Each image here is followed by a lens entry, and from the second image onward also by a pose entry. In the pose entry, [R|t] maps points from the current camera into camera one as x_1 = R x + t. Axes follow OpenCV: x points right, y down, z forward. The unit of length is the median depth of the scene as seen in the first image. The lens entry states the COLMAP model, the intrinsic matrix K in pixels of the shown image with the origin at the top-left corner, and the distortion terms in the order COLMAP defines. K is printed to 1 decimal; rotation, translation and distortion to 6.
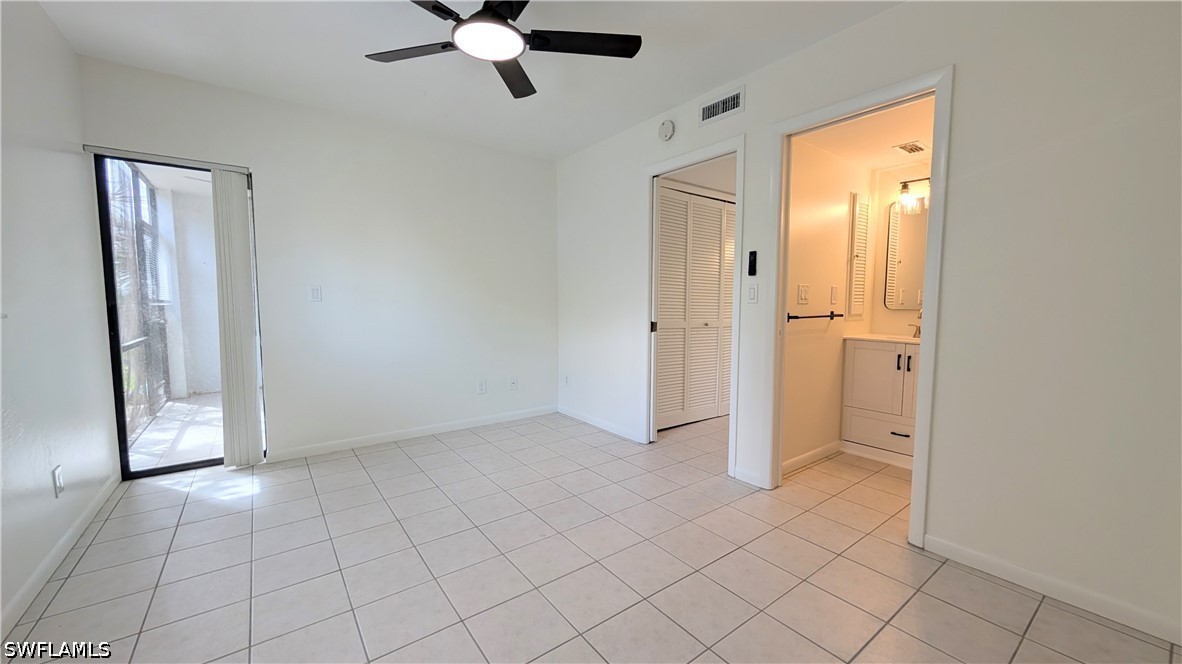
lens RADIAL K [[447.5, 0, 587.9], [0, 447.5, 333.3], [0, 0, 1]] dist [0.001876, 0.000417]
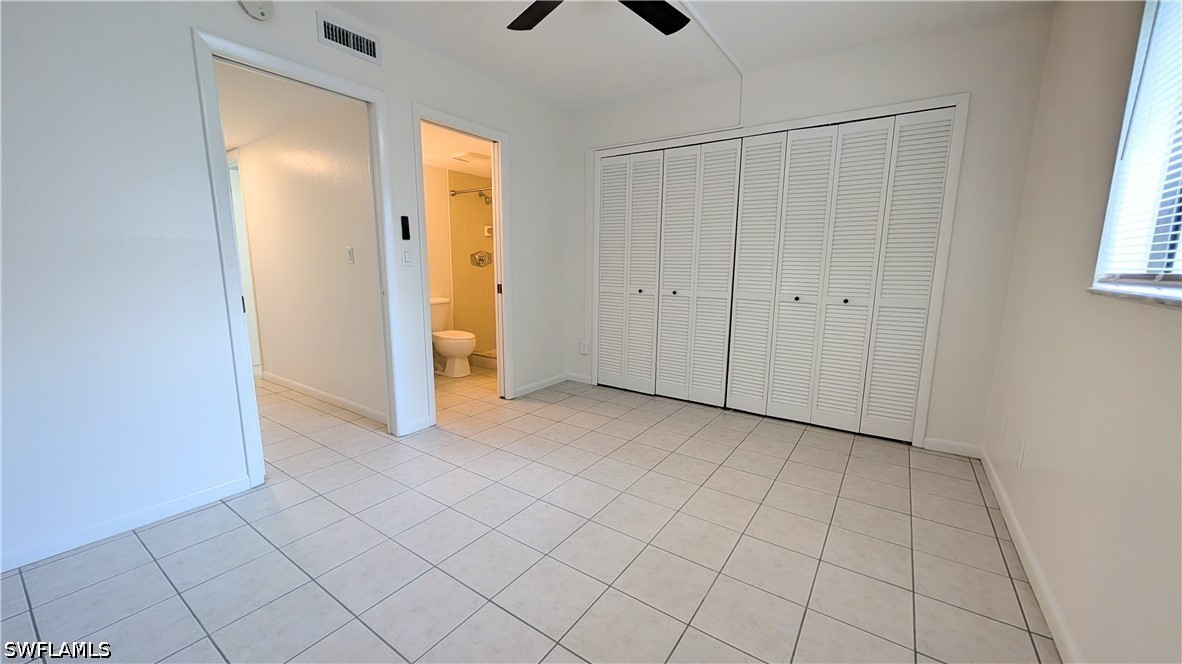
lens RADIAL K [[447.5, 0, 591.0], [0, 447.5, 338.4], [0, 0, 1]] dist [0.001876, 0.000417]
pose [[-0.312568, -0.171301, 0.934322, -0.795949], [0.071249, 0.976606, 0.202890, -0.084683], [-0.947219, 0.129987, -0.293051, 0.927600]]
